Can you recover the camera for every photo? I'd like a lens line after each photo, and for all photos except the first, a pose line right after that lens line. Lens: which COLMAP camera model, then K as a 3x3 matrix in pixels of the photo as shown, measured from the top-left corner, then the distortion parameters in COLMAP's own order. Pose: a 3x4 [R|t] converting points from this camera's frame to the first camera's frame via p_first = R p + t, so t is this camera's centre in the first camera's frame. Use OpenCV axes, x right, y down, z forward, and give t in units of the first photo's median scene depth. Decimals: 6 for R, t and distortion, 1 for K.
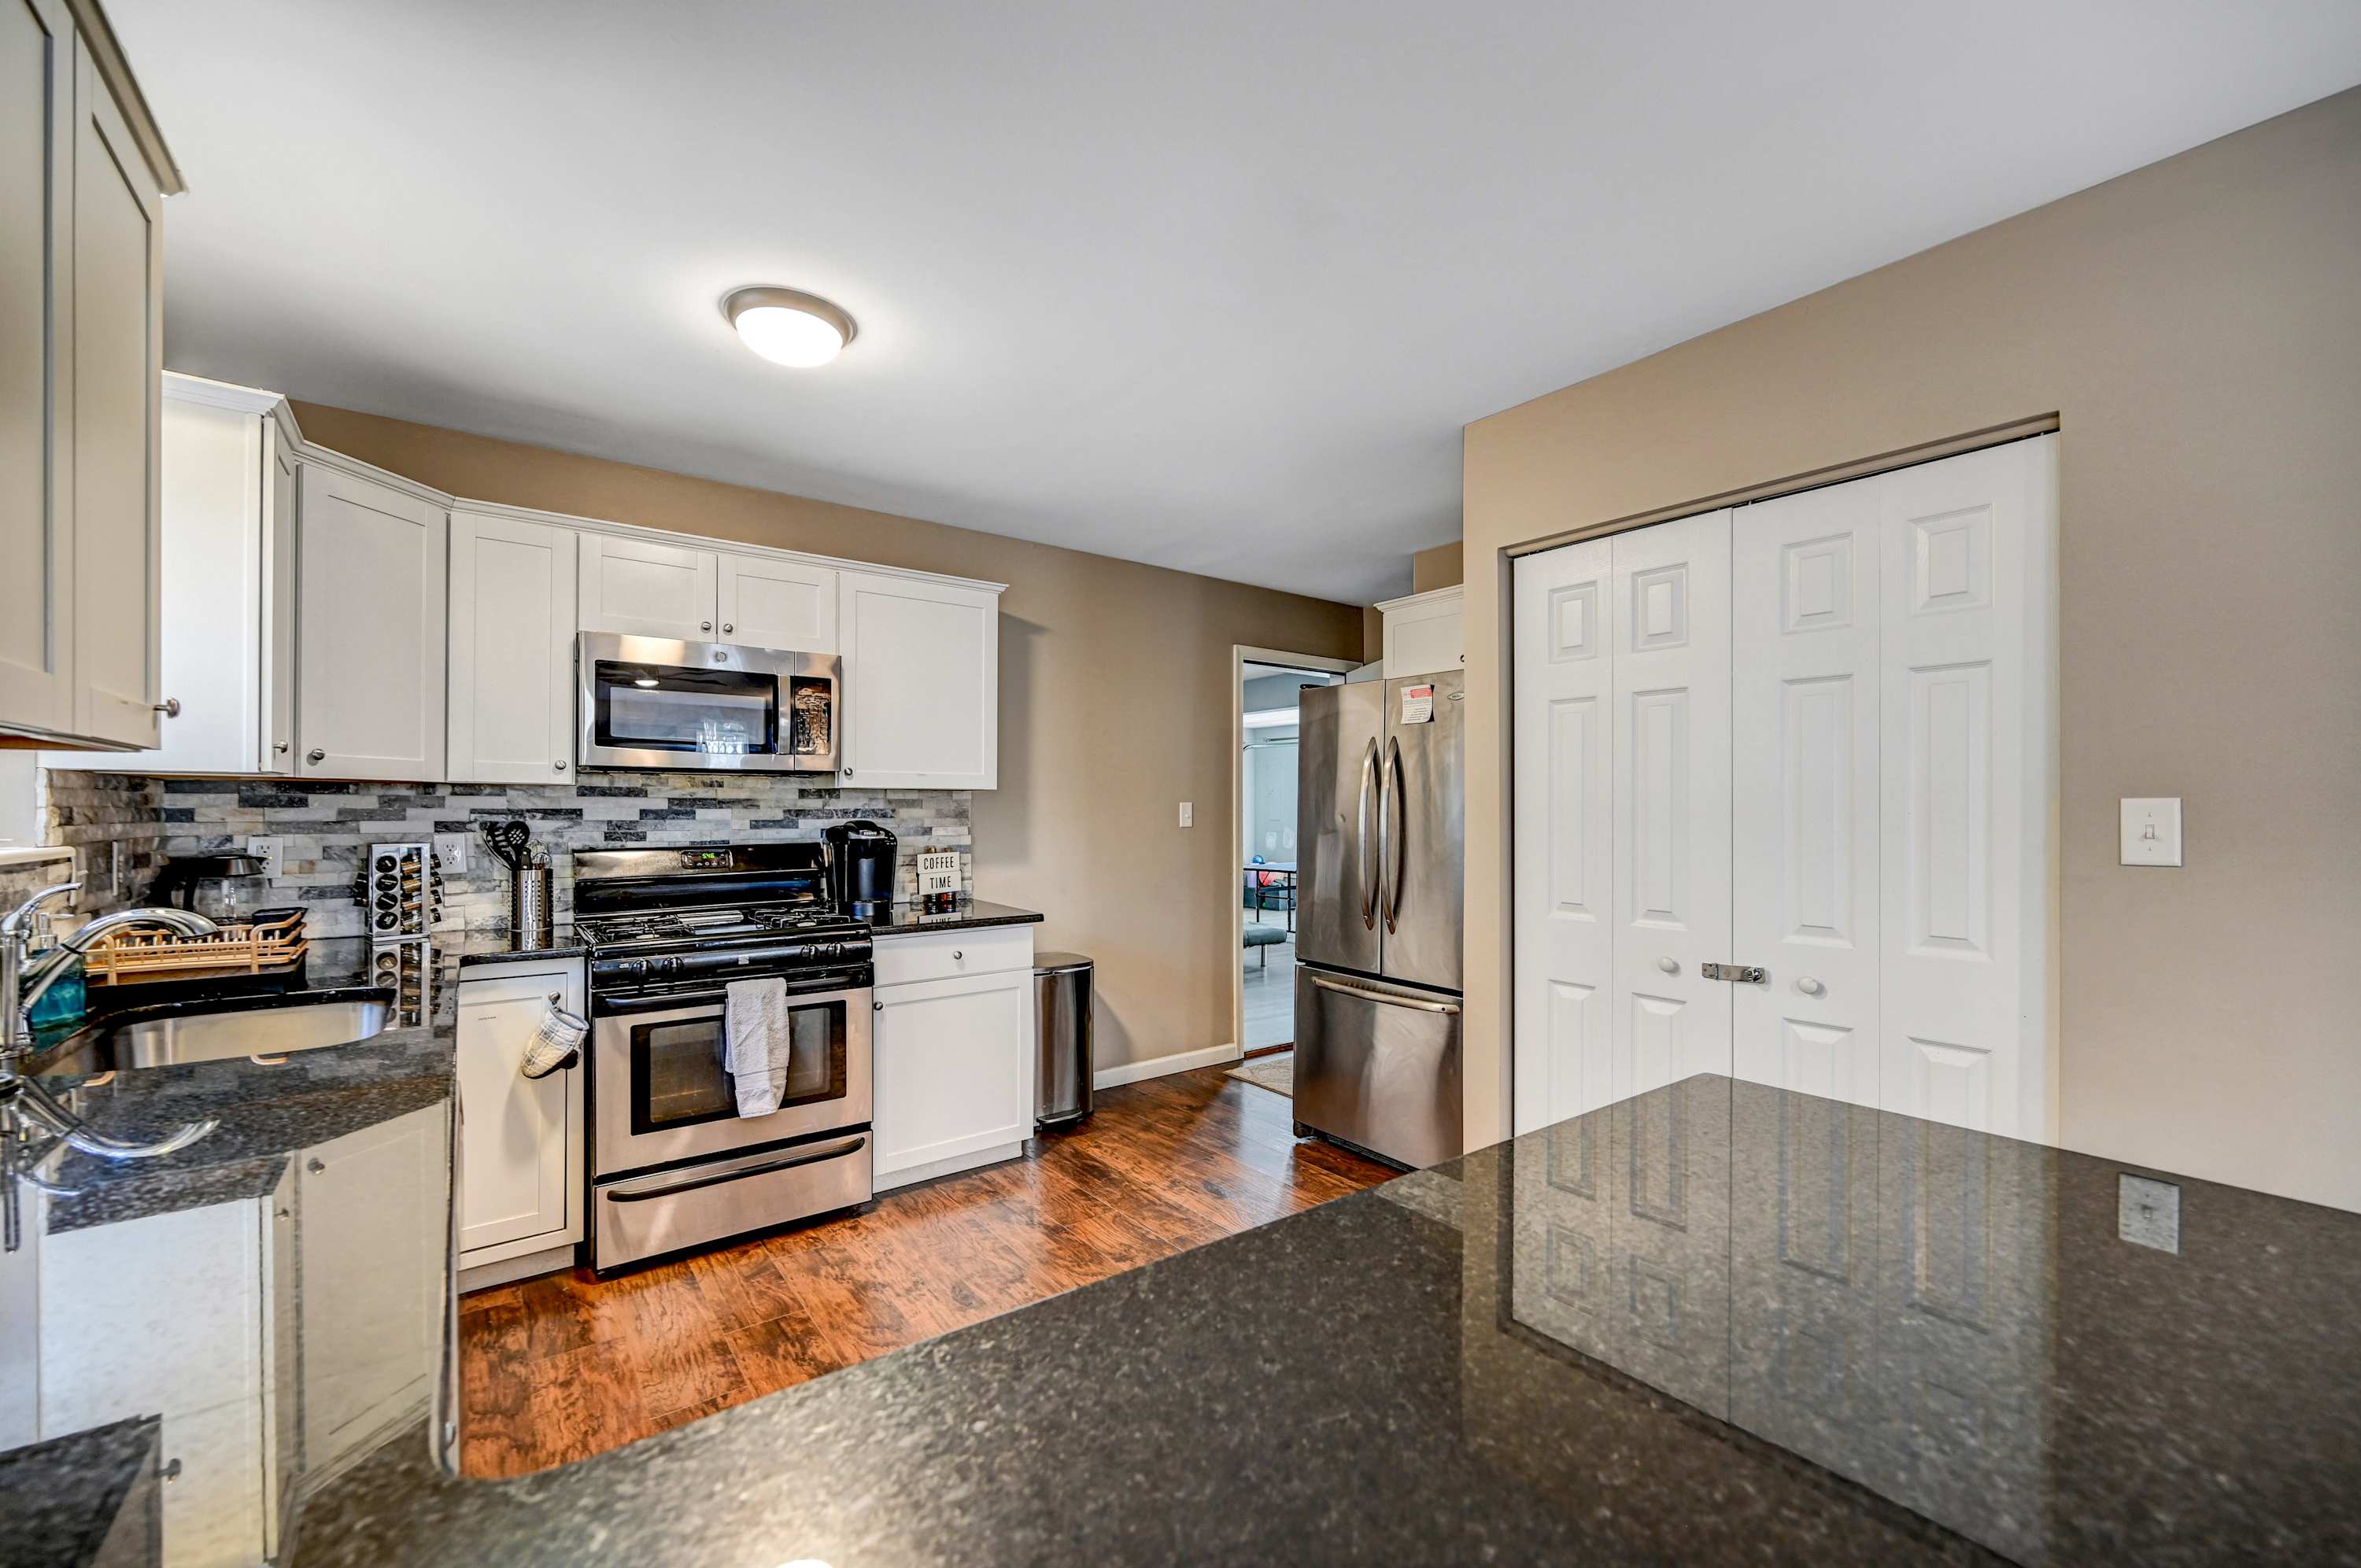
lens RADIAL K [[943.6, 0, 1194.1], [0, 943.6, 805.9], [0, 0, 1]] dist [-0.000771, 0.000056]
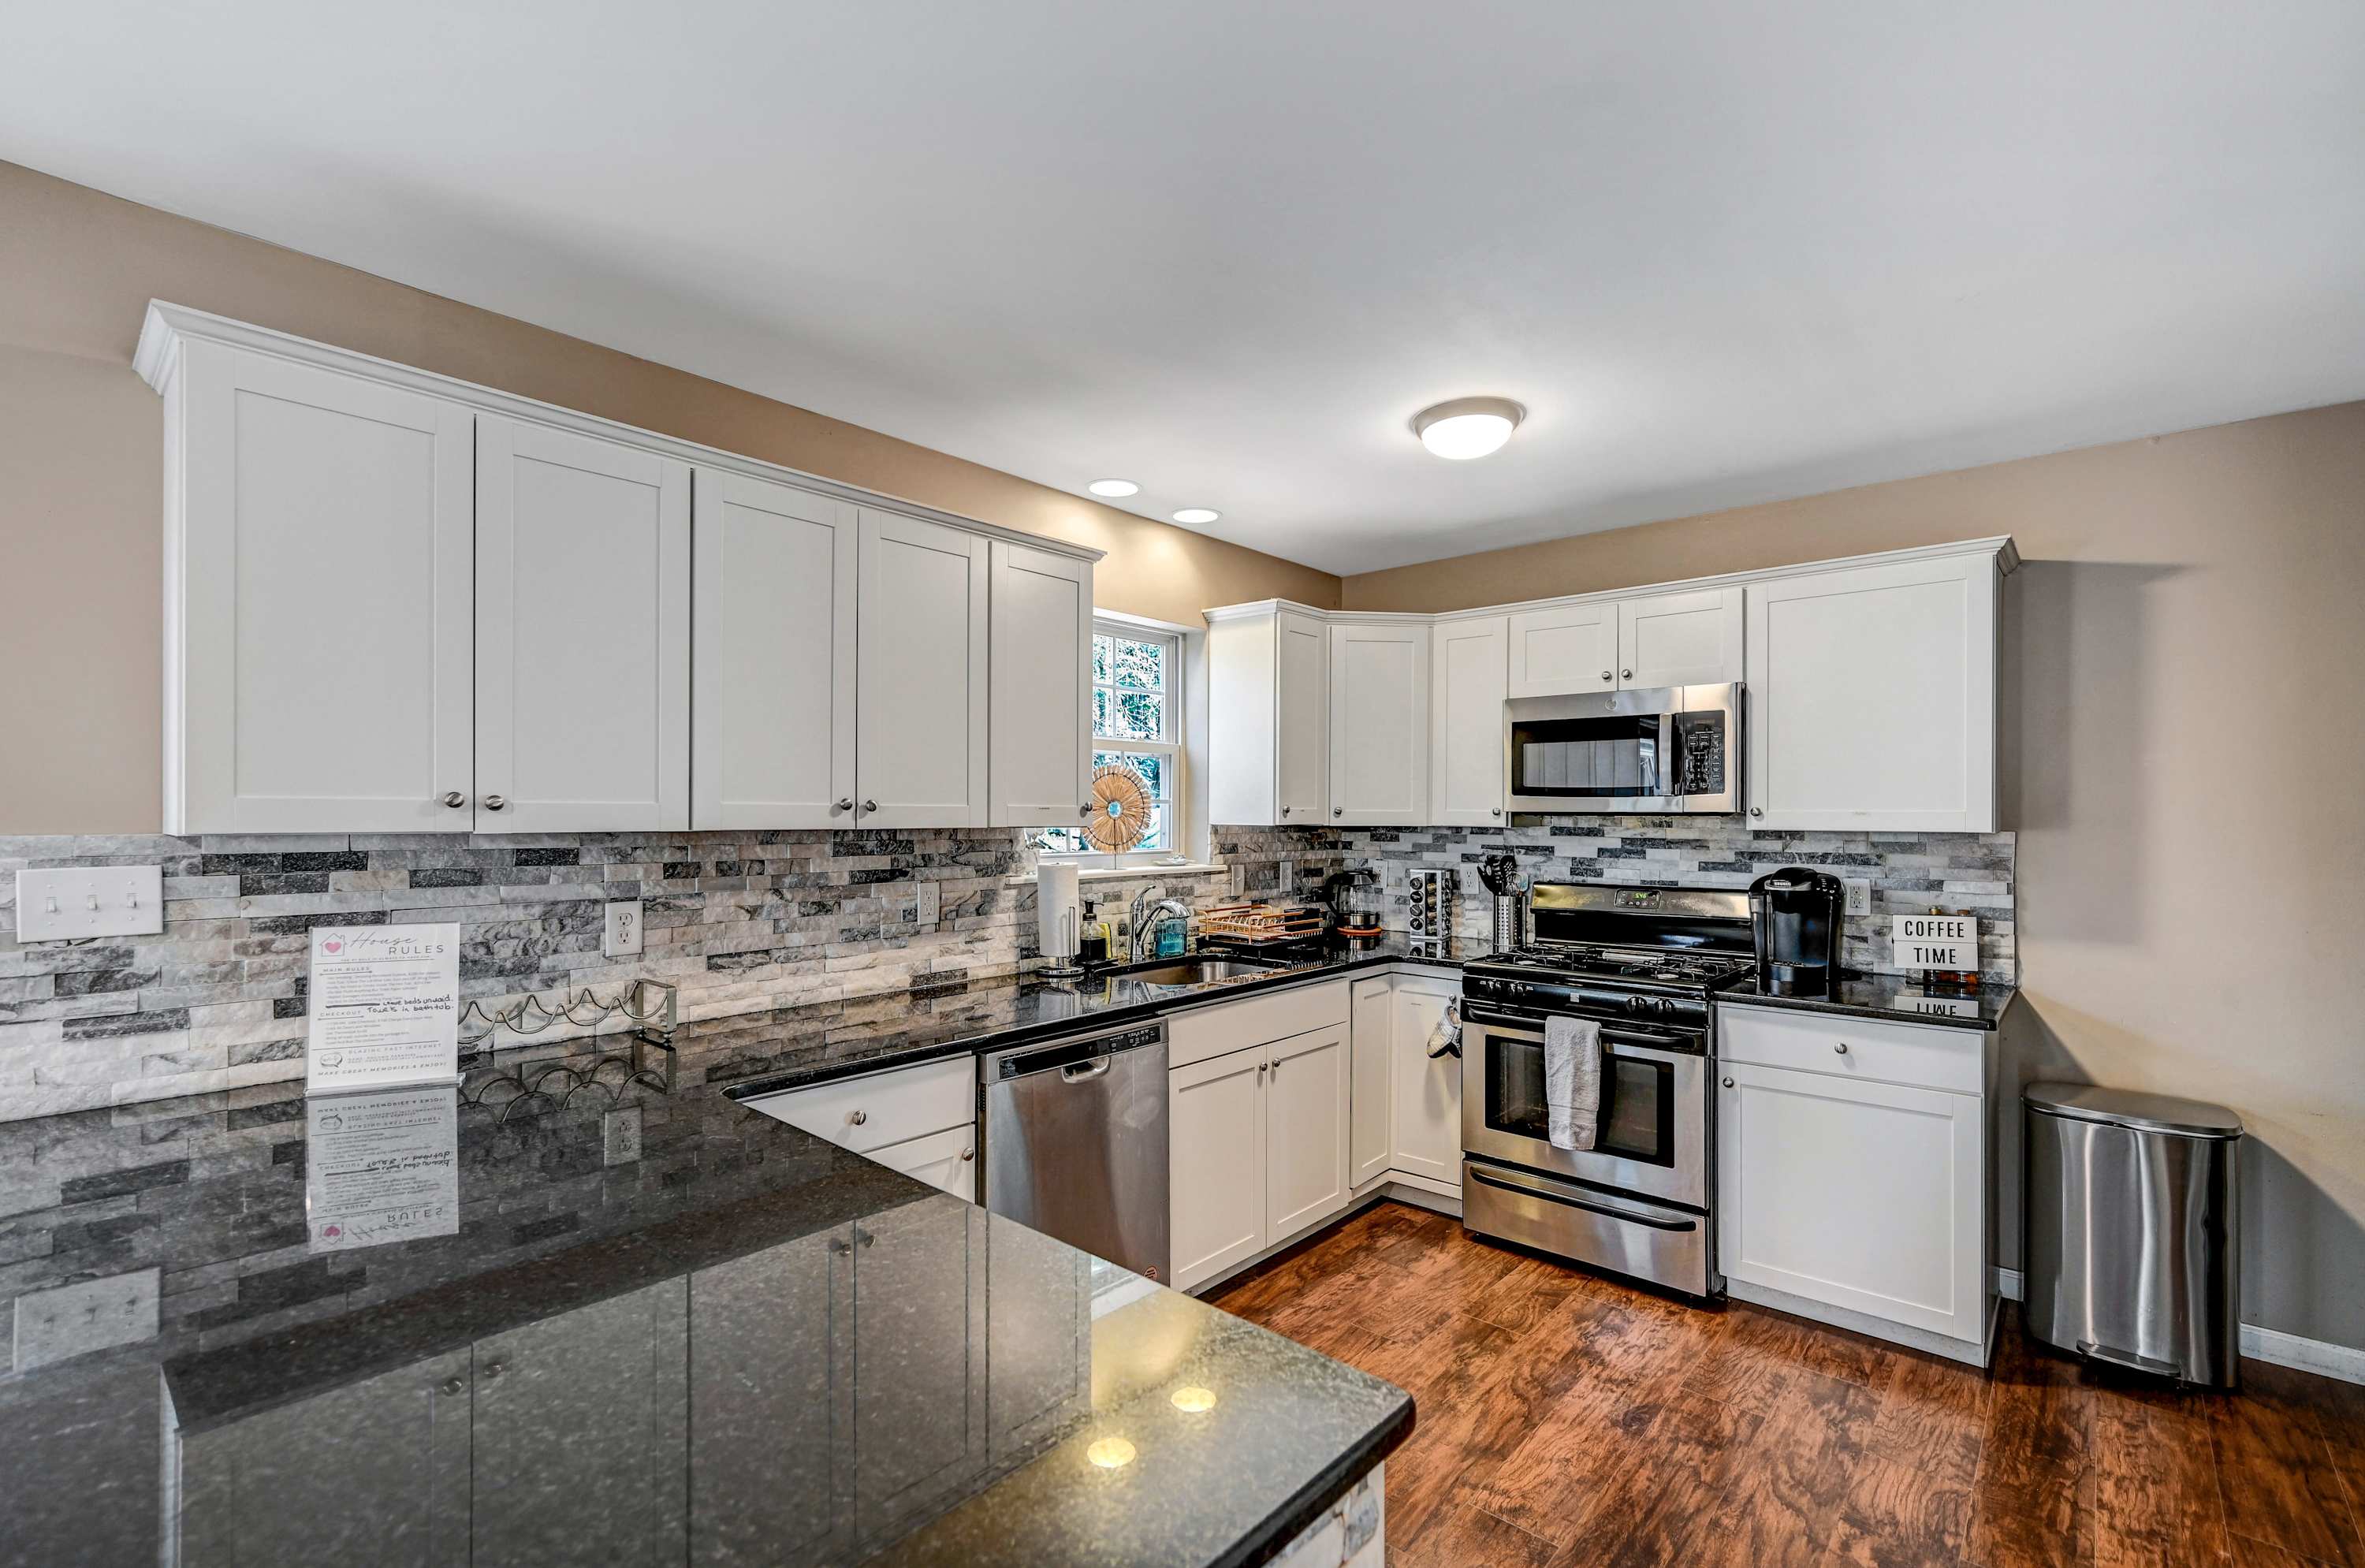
lens RADIAL K [[1038.3, 0, 1186.7], [0, 1038.3, 808.2], [0, 0, 1]] dist [0.001548, 0.000343]
pose [[0.187247, -0.004976, -0.982300, 0.550275], [-0.001042, 0.999986, -0.005264, -0.038907], [0.982312, 0.002009, 0.187239, 0.346263]]
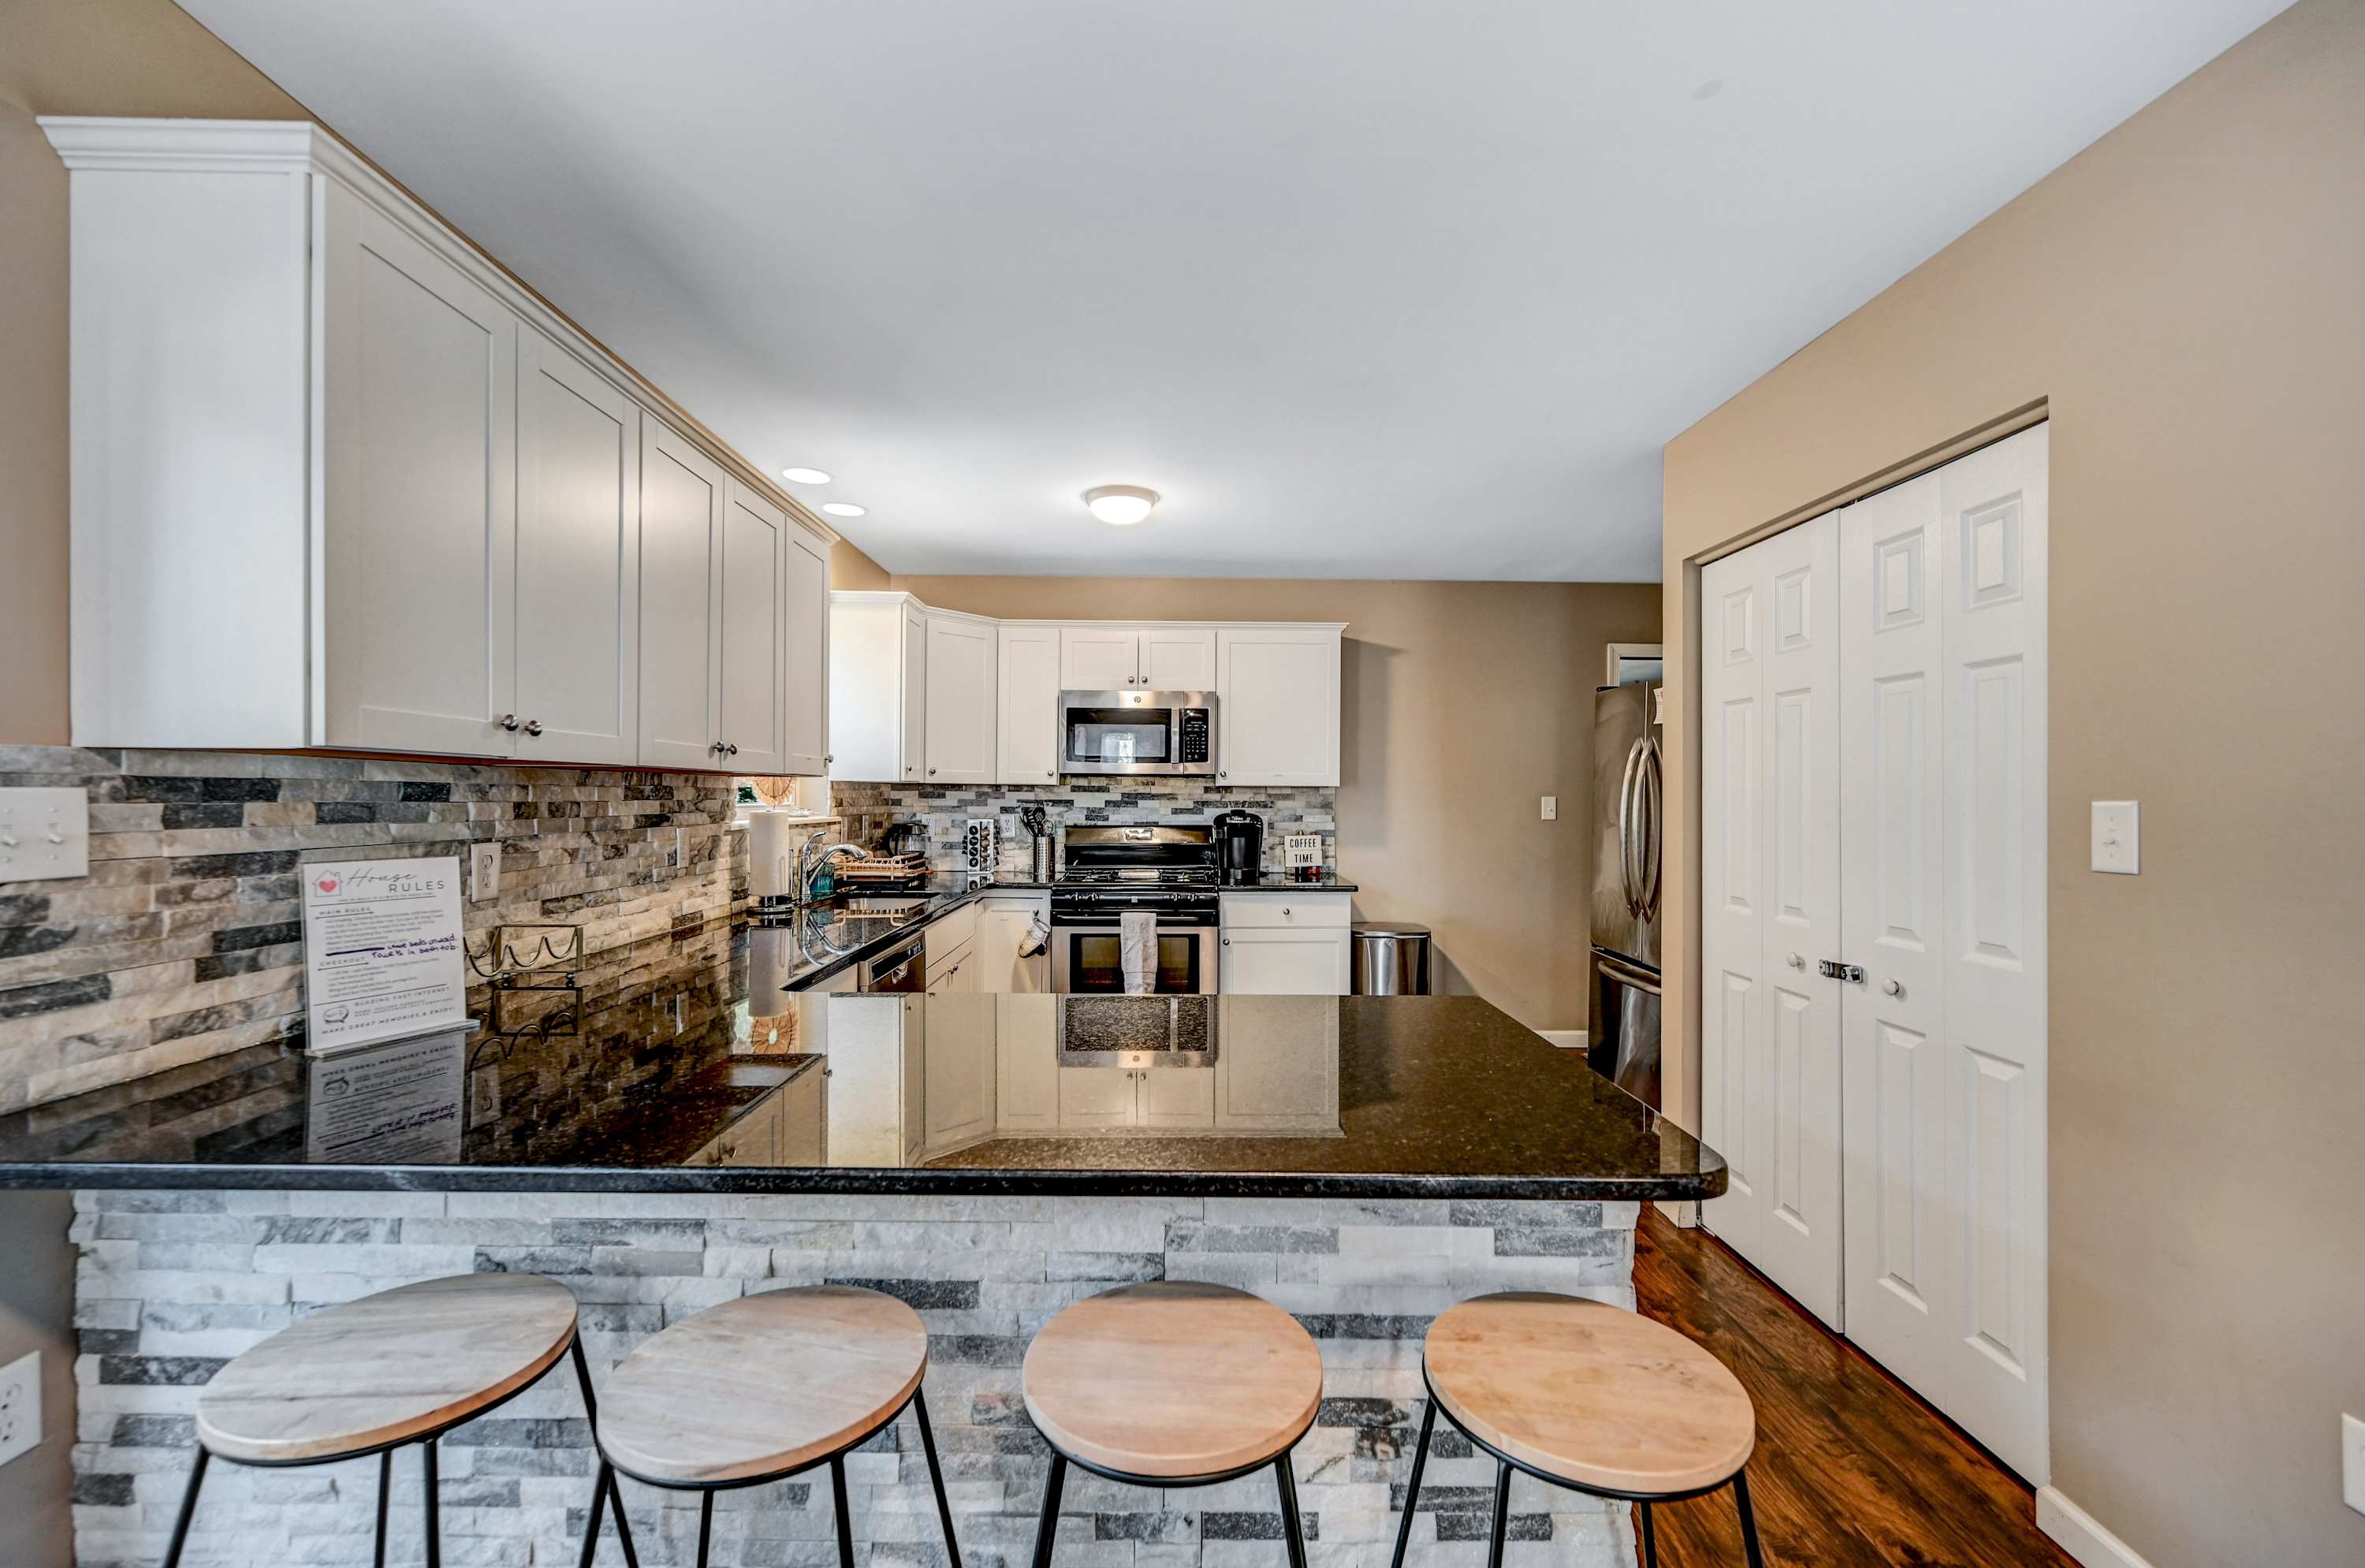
lens RADIAL K [[953.5, 0, 1184.9], [0, 953.5, 791.5], [0, 0, 1]] dist [-0.001078, 0.000003]
pose [[0.802473, 0.000874, -0.596687, 0.489251], [-0.003801, 0.999986, -0.003648, -0.006245], [0.596676, 0.005195, 0.802466, -0.184433]]
